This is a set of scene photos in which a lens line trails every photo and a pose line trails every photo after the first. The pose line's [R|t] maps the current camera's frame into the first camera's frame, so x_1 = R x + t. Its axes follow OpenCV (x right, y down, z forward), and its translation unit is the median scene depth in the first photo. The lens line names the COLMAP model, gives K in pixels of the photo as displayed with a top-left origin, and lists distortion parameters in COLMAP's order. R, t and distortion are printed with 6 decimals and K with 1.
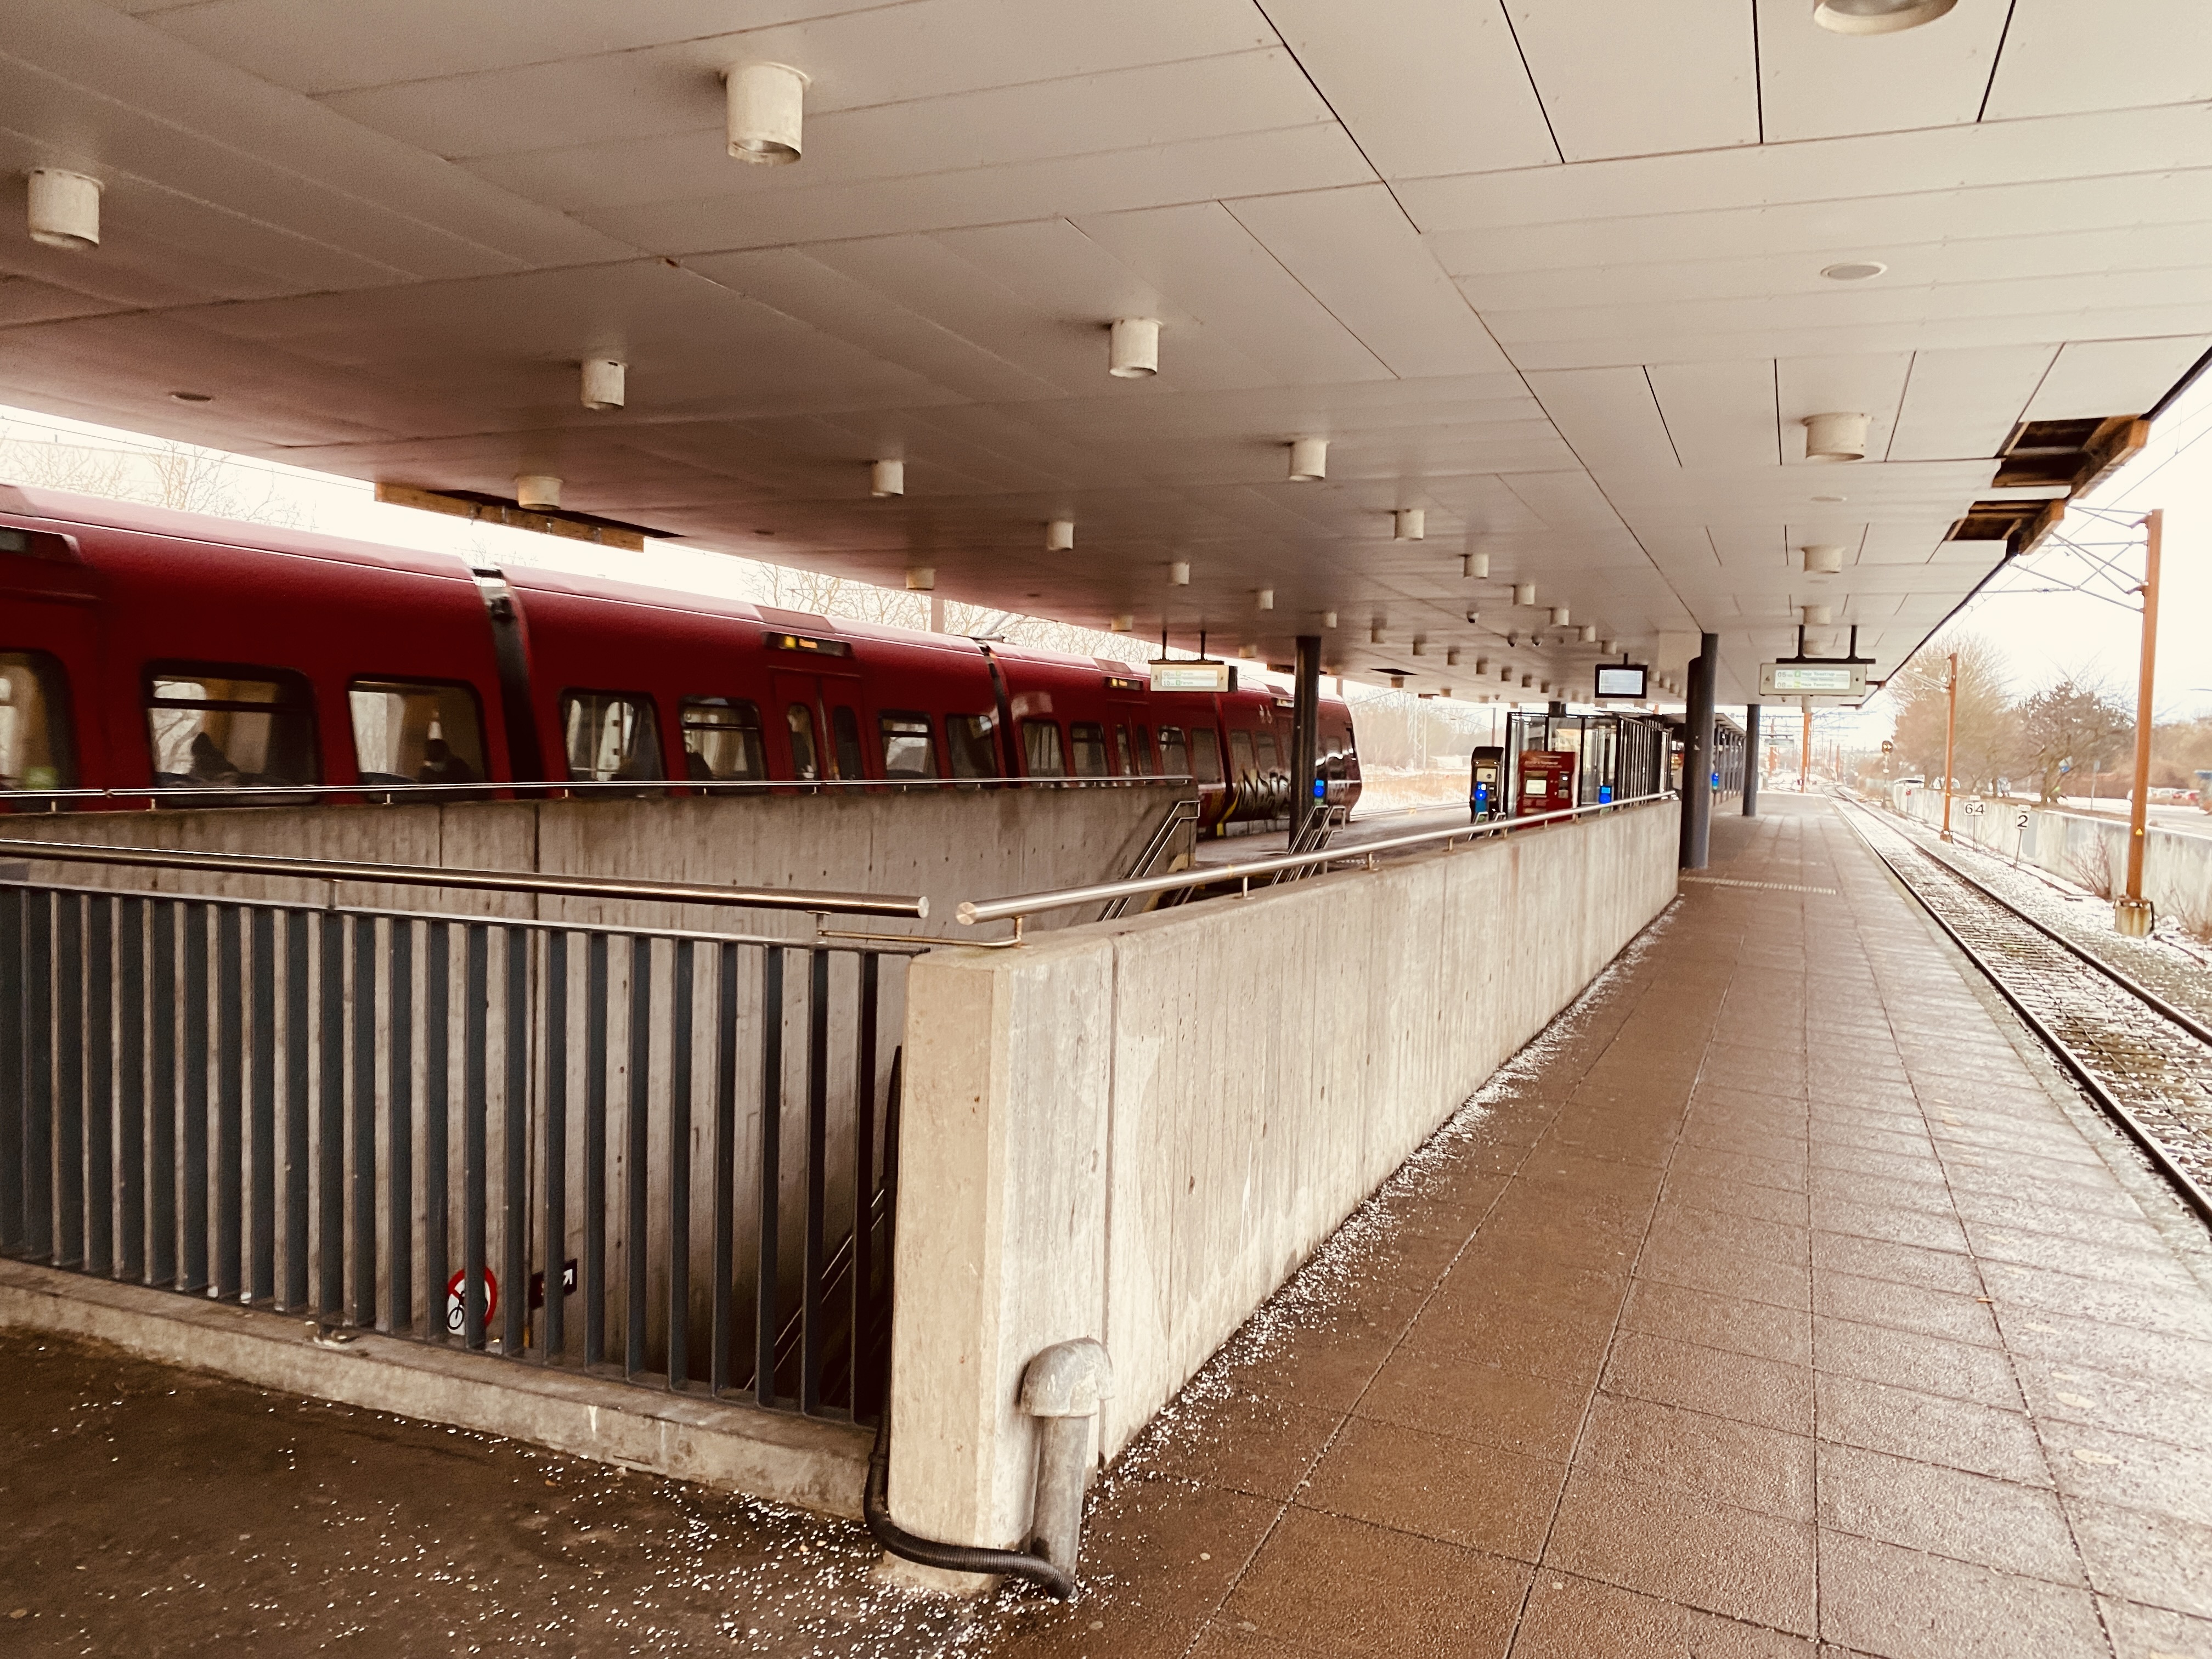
lens RADIAL K [[1644.4, 0, 1106.0], [0, 1644.4, 829.5], [0, 0, 1]] dist [0.061069, 0.003067]
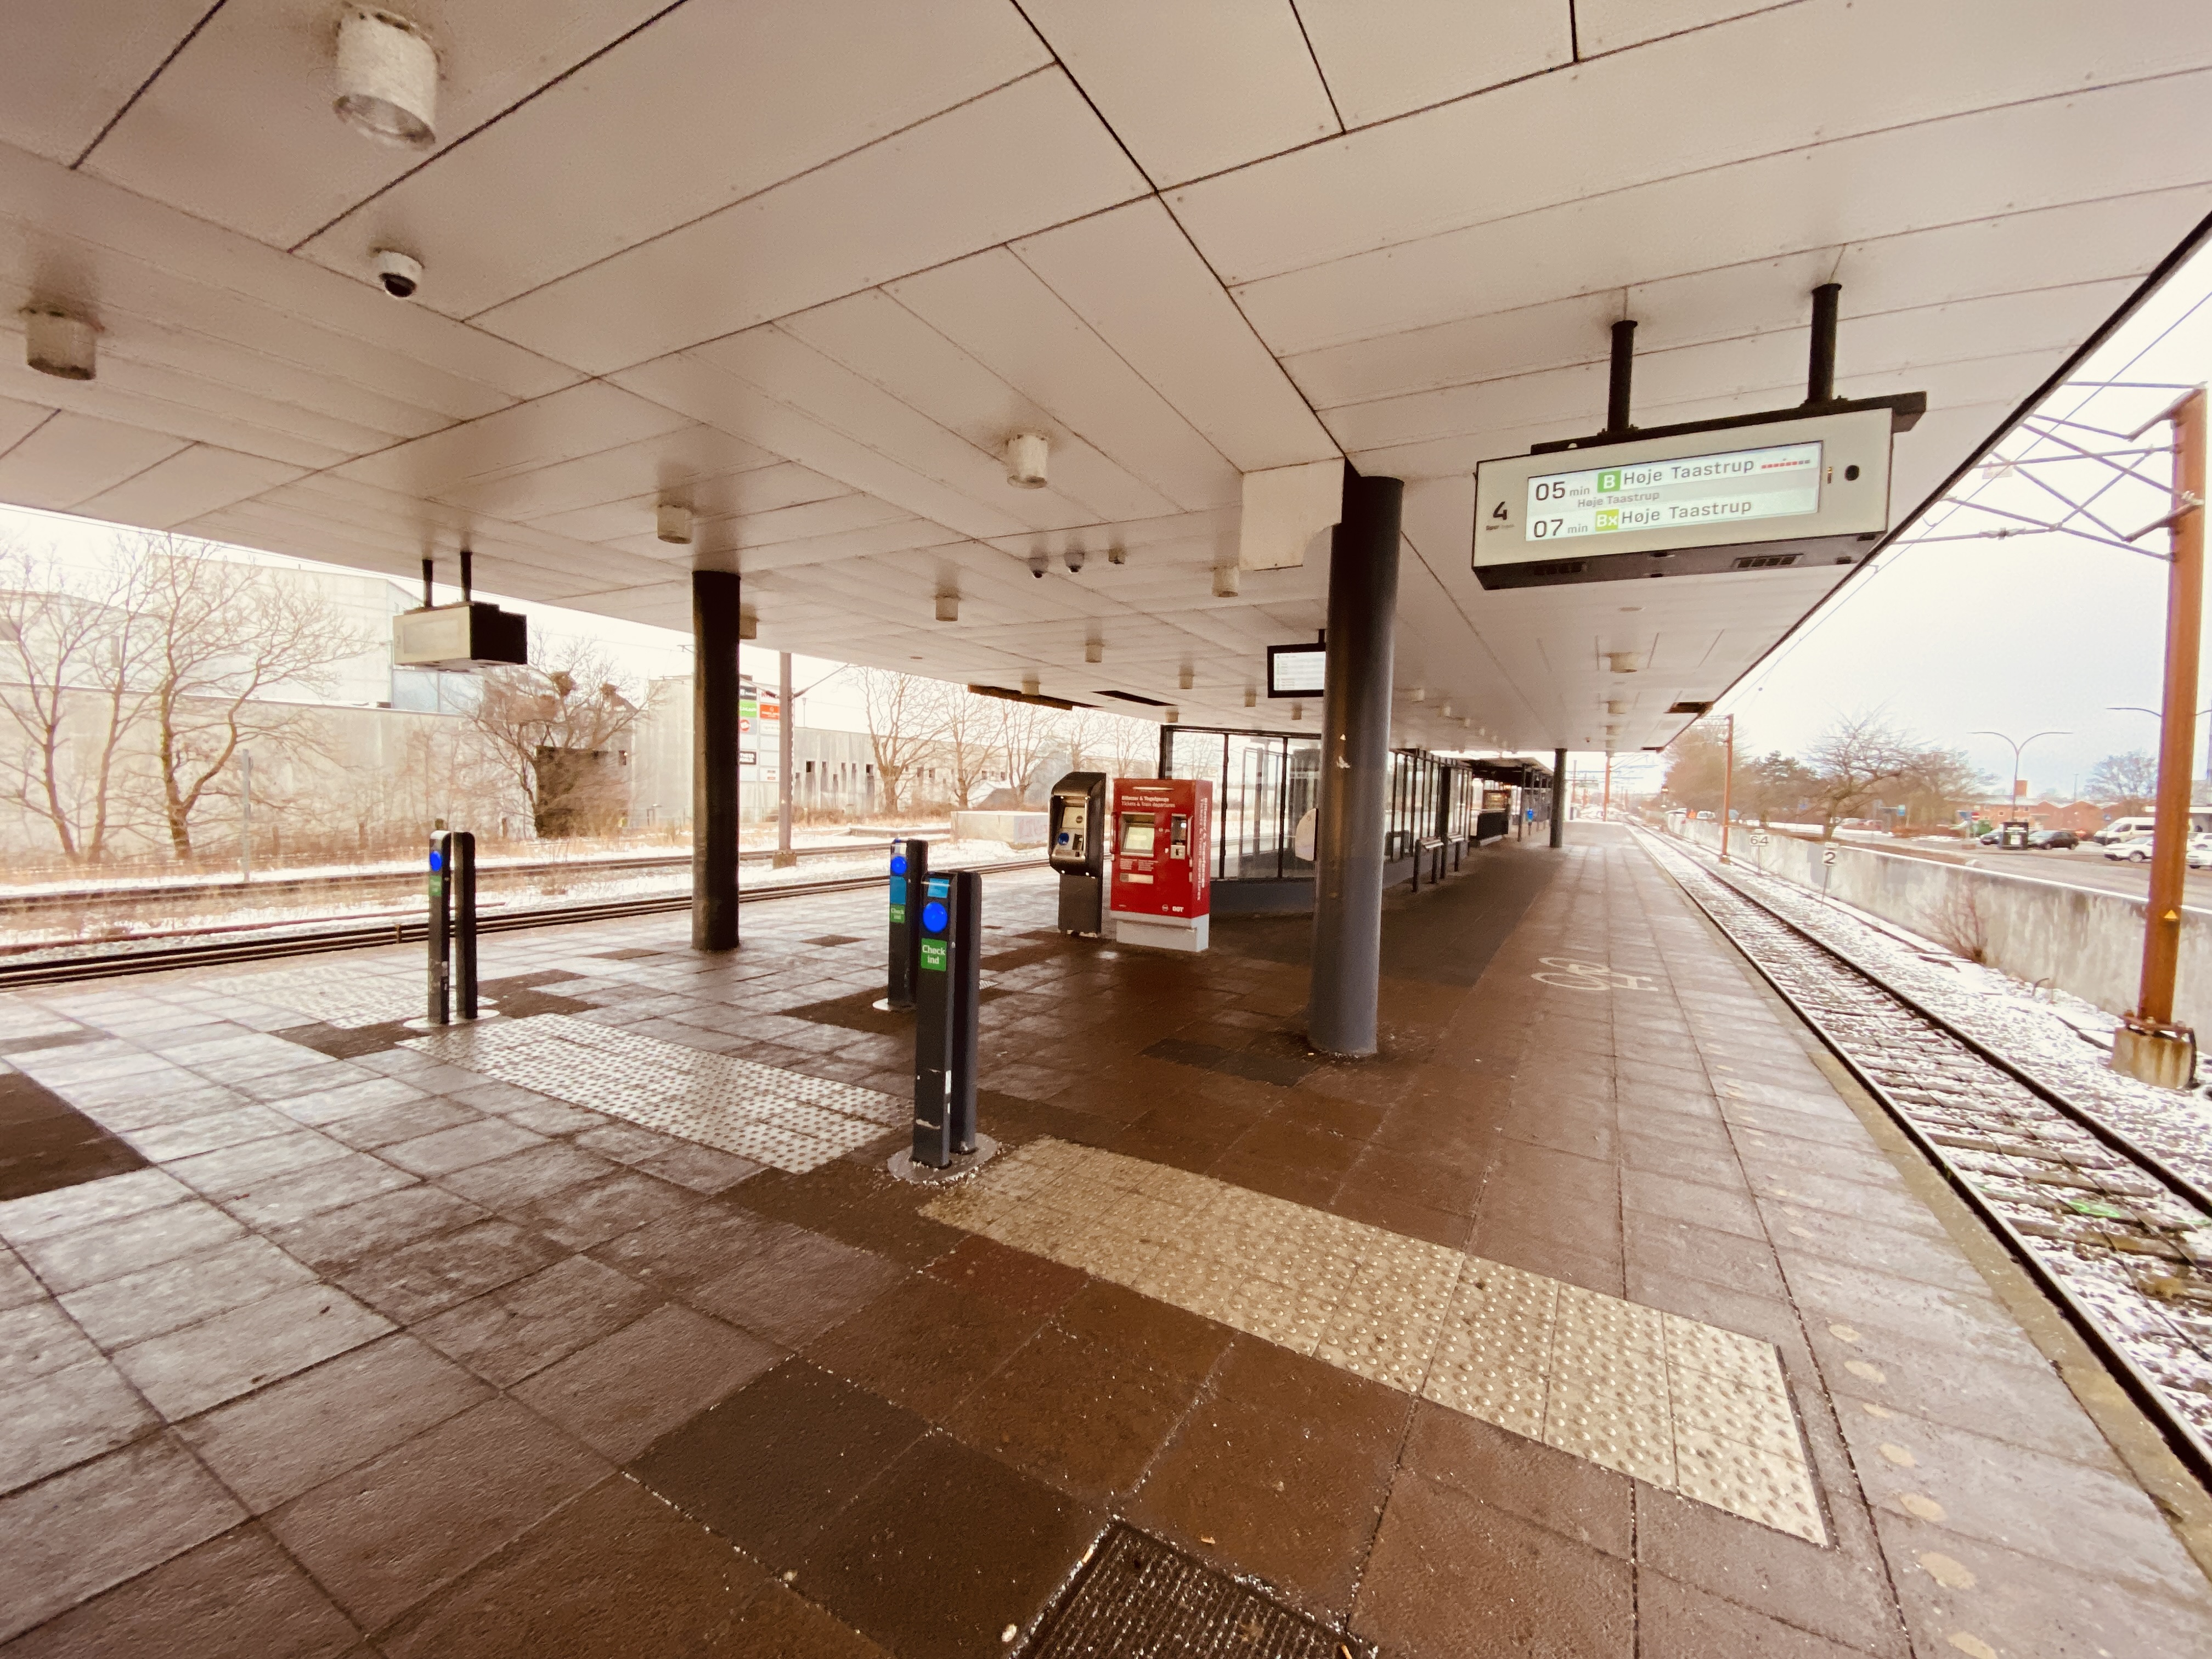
lens RADIAL K [[914.1, 0, 1106.0], [0, 914.1, 829.5], [0, 0, 1]] dist [0.067245, -0.035286]
pose [[0.995445, 0.005509, -0.095175, 0.215743], [-0.006259, 0.999952, -0.007584, -0.020955], [0.095129, 0.008145, 0.995432, 0.518698]]
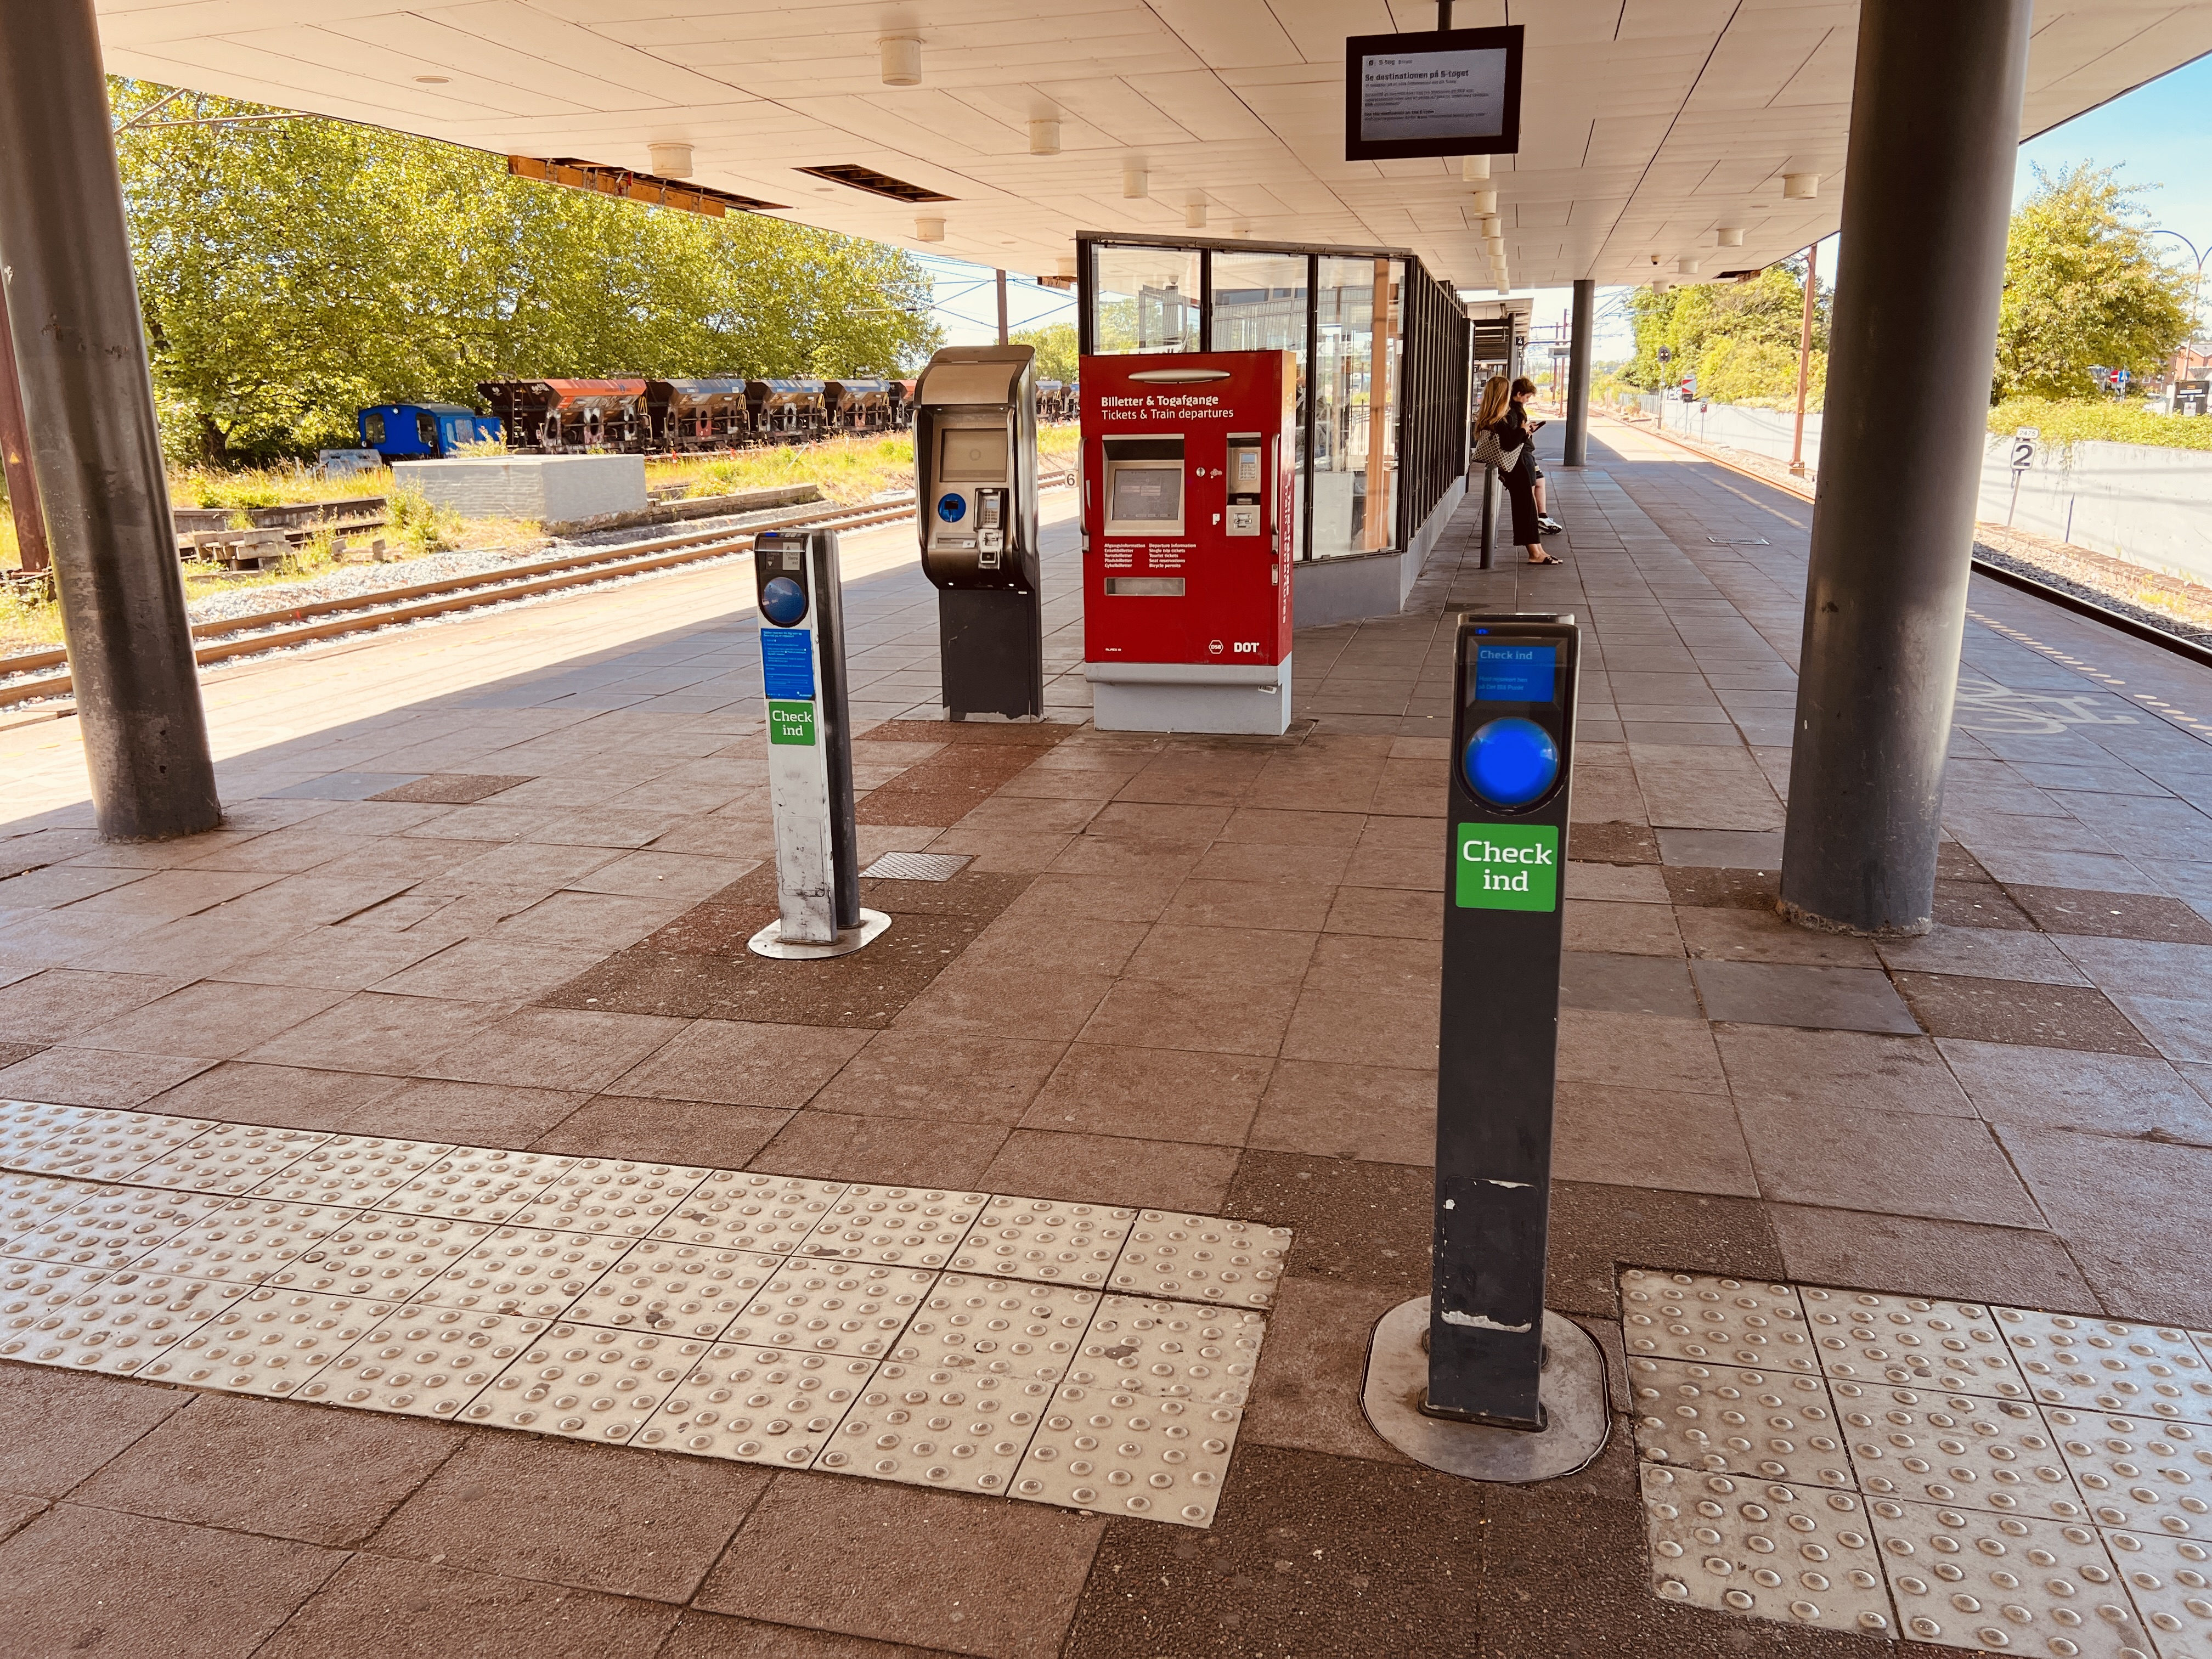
lens RADIAL K [[1678.6, 0, 1106.0], [0, 1678.6, 829.5], [0, 0, 1]] dist [0.069837, -0.000868]
pose [[0.983586, -0.082995, 0.160220, 0.159066], [0.049376, 0.977847, 0.203412, -0.022845], [-0.173553, -0.192162, 0.965895, 0.562165]]
